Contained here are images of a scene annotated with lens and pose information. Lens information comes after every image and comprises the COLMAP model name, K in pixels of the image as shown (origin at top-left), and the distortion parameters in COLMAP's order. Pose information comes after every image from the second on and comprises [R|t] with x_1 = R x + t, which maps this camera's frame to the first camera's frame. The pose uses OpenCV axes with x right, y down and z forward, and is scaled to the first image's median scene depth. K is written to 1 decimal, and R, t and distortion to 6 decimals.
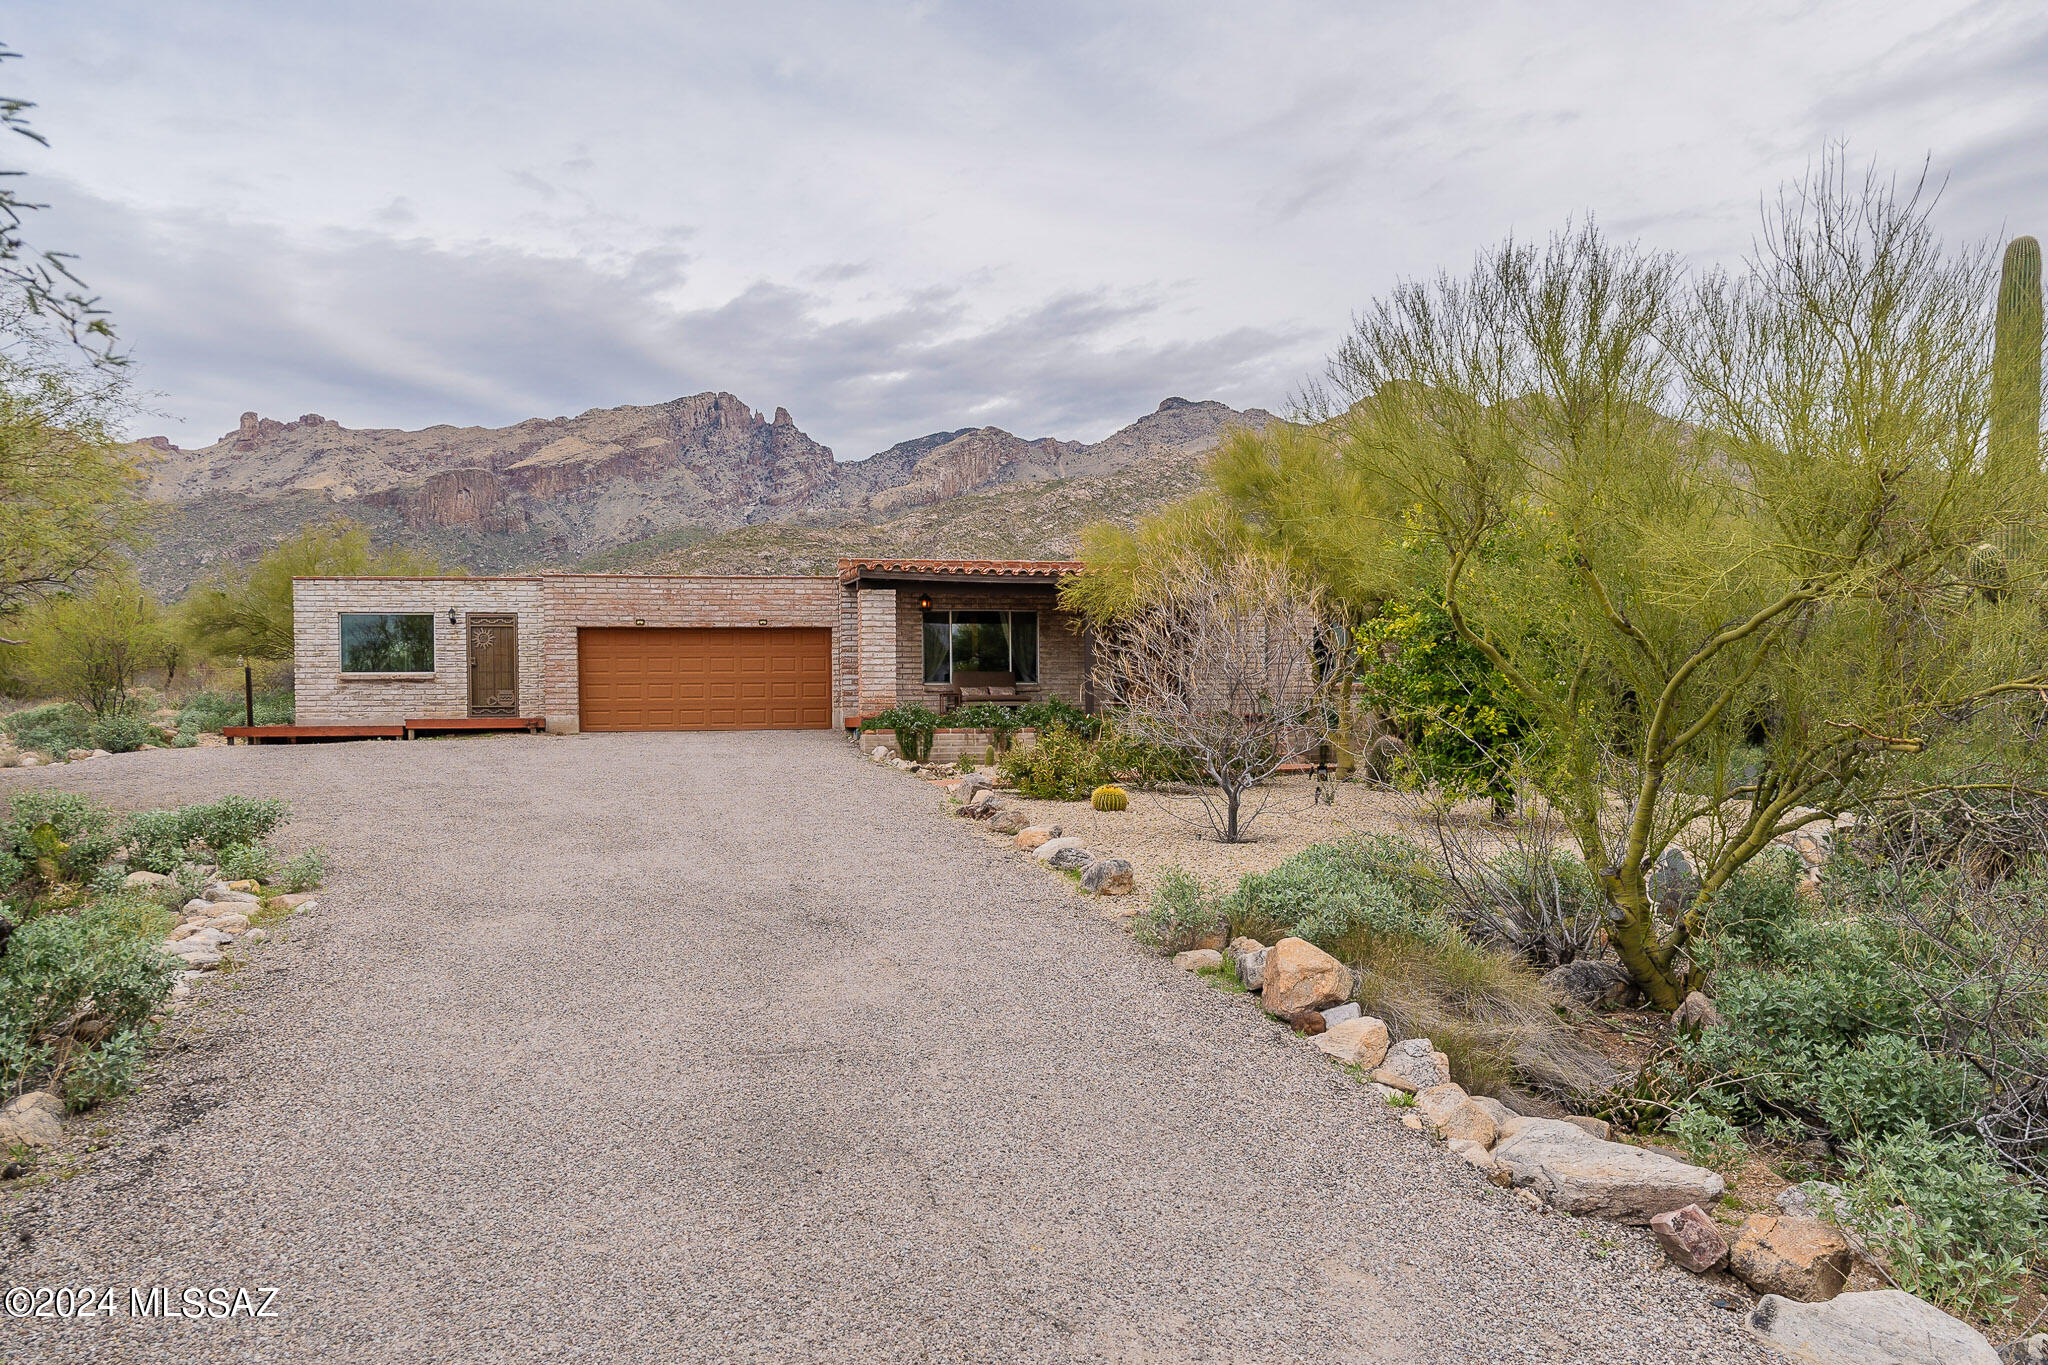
lens RADIAL K [[1279.5, 0, 937.4], [0, 1279.5, 726.5], [0, 0, 1]] dist [-0.026444, 0.000437]
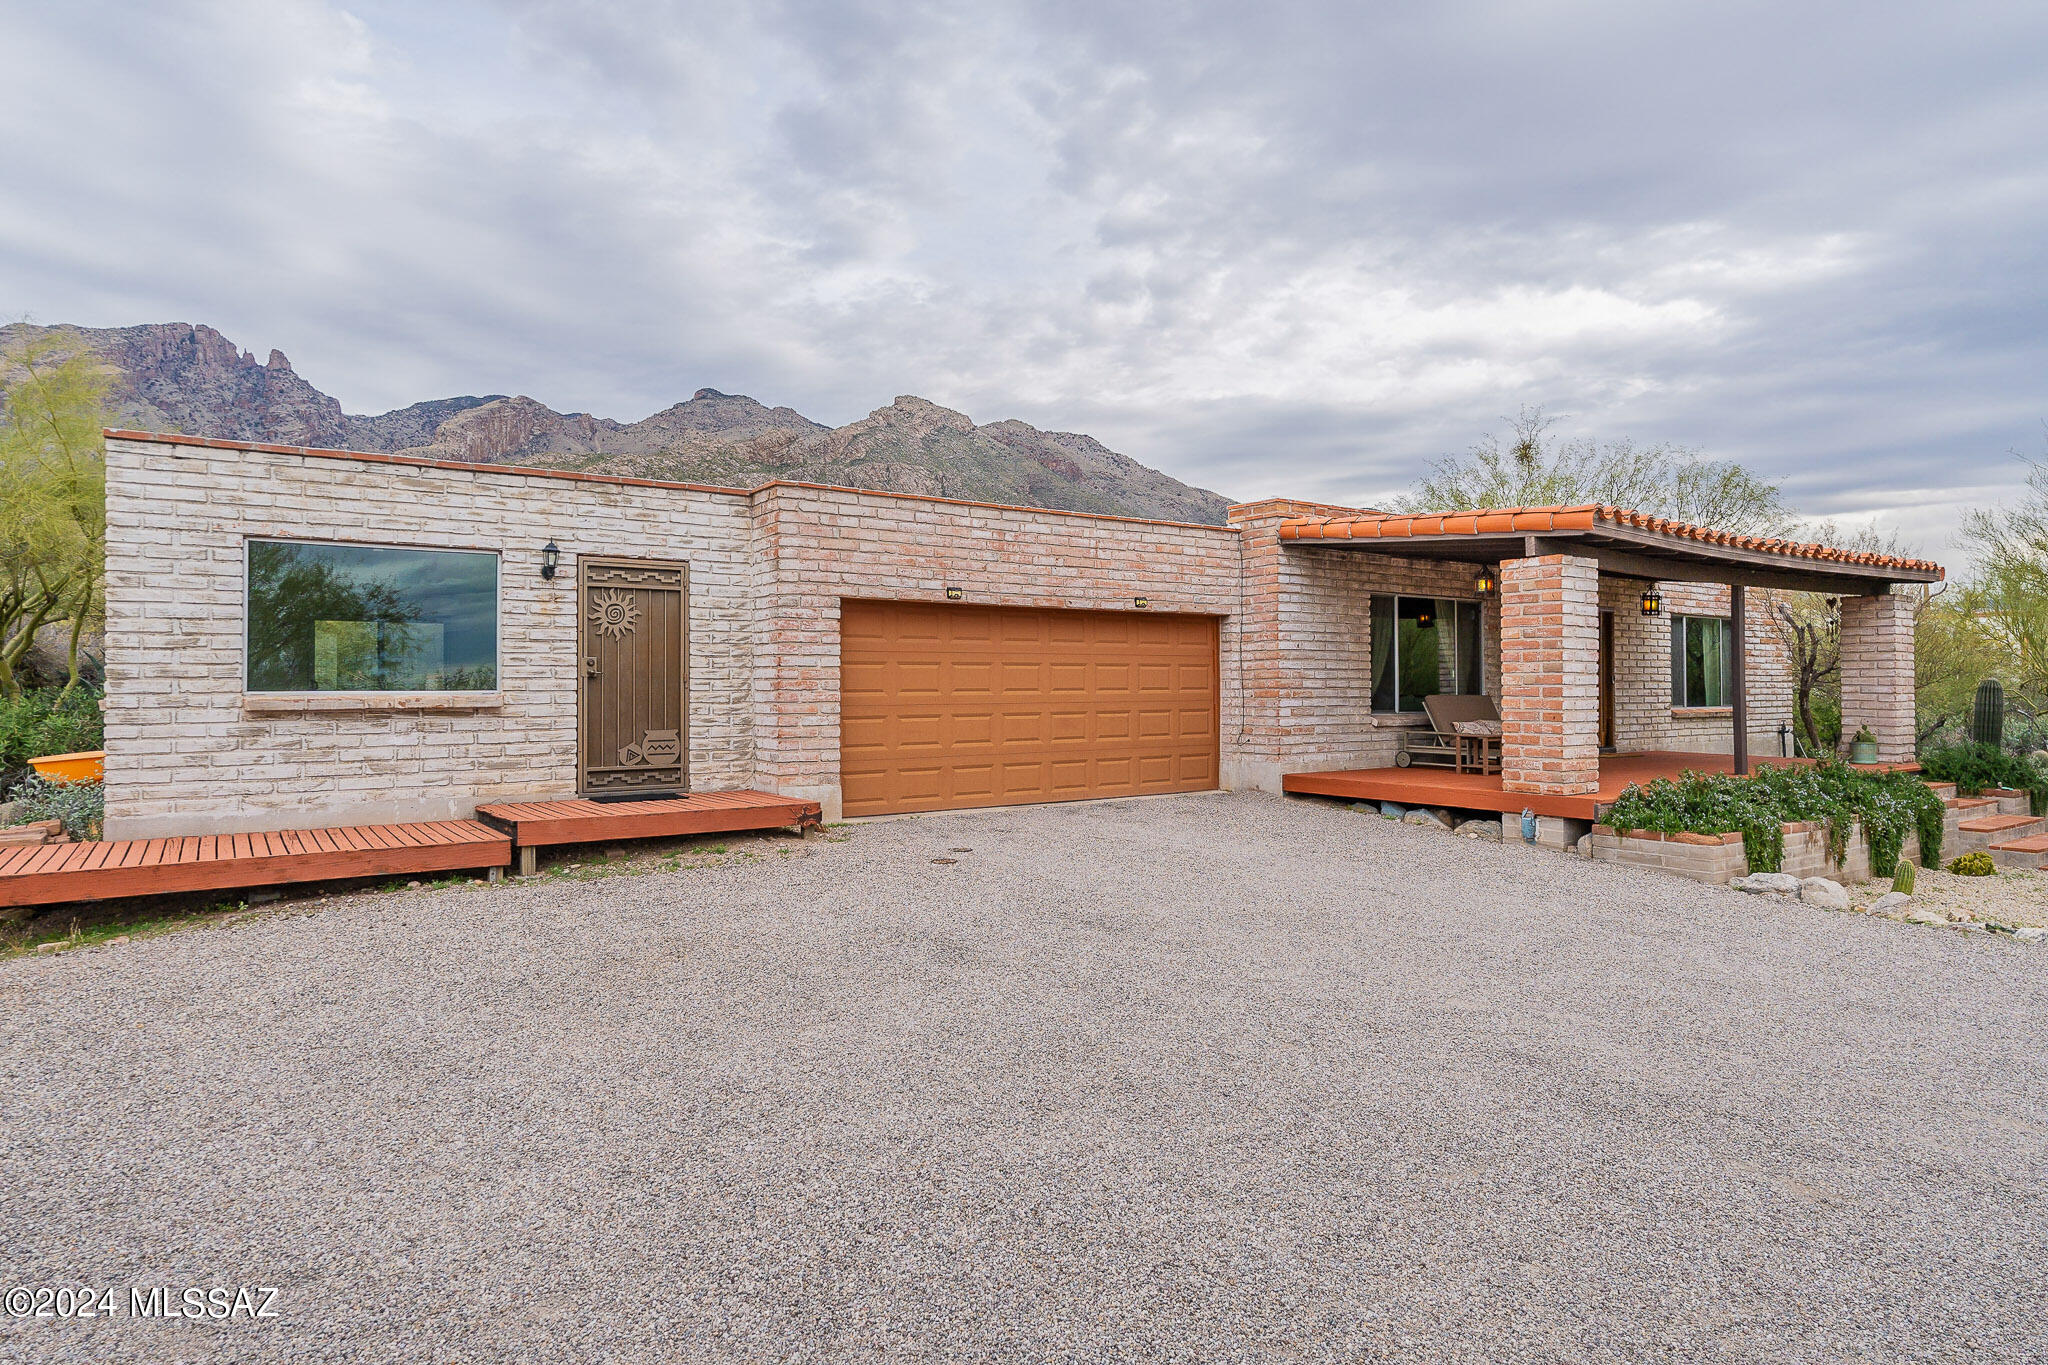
lens RADIAL K [[1145.5, 0, 1008.6], [0, 1145.5, 678.9], [0, 0, 1]] dist [0.000283, 0.000802]
pose [[0.900335, 0.009509, 0.435094, -0.406199], [-0.005275, 0.999926, -0.010938, -0.043037], [-0.435166, 0.007553, 0.900319, 0.583400]]
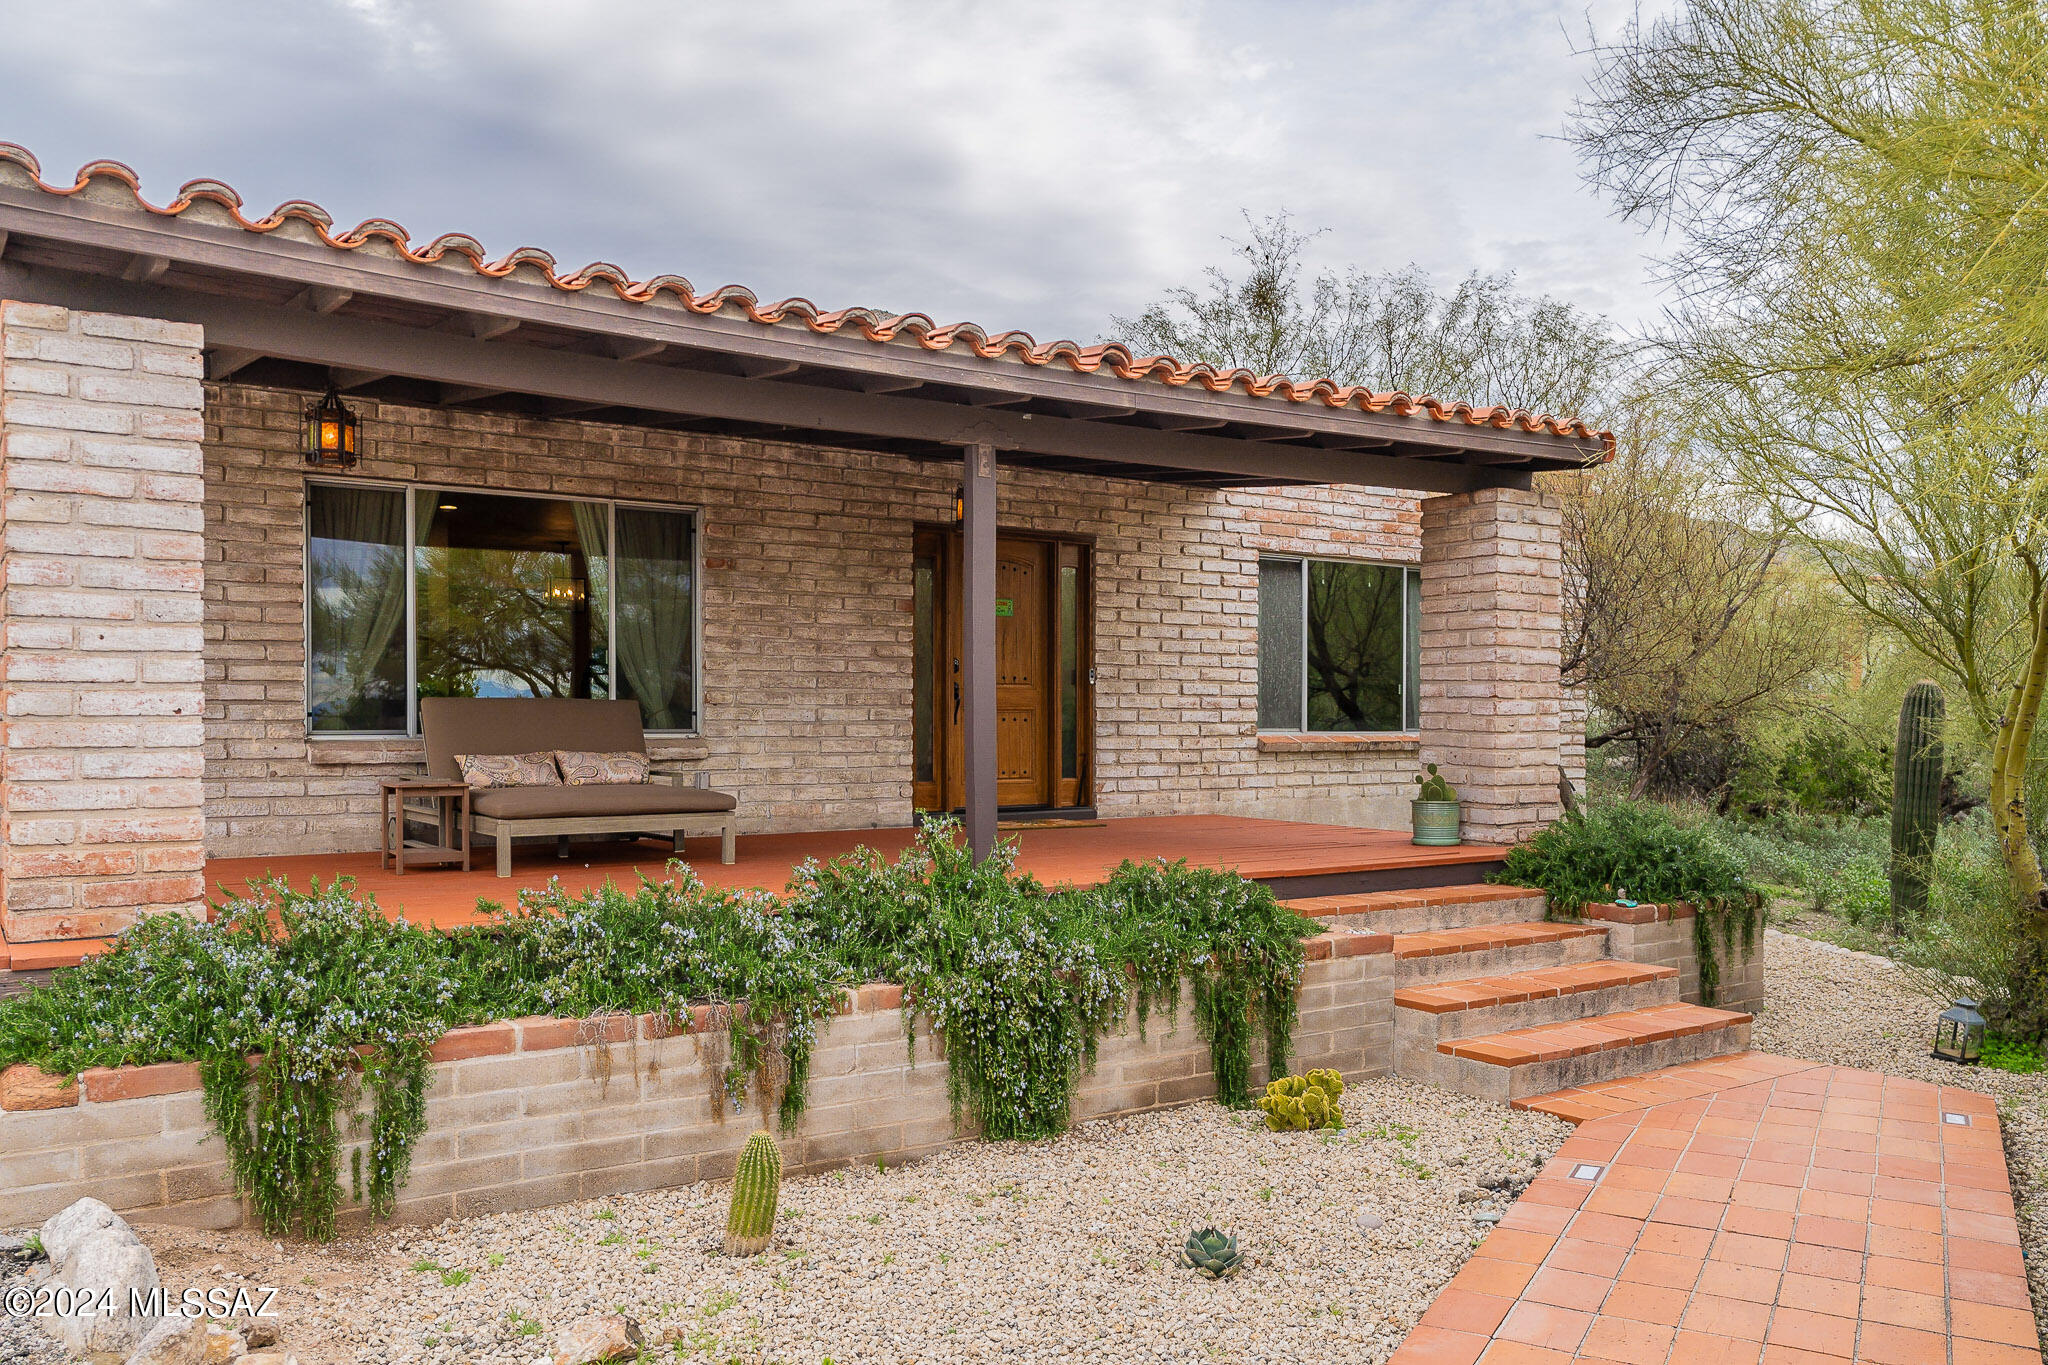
lens RADIAL K [[1605.6, 0, 1010.3], [0, 1605.6, 721.6], [0, 0, 1]] dist [0.002124, 0.003534]
pose [[0.901102, 0.007105, 0.433549, -0.023520], [-0.006801, 0.999974, -0.002253, -0.036999], [-0.433554, -0.000919, 0.901127, 0.612619]]
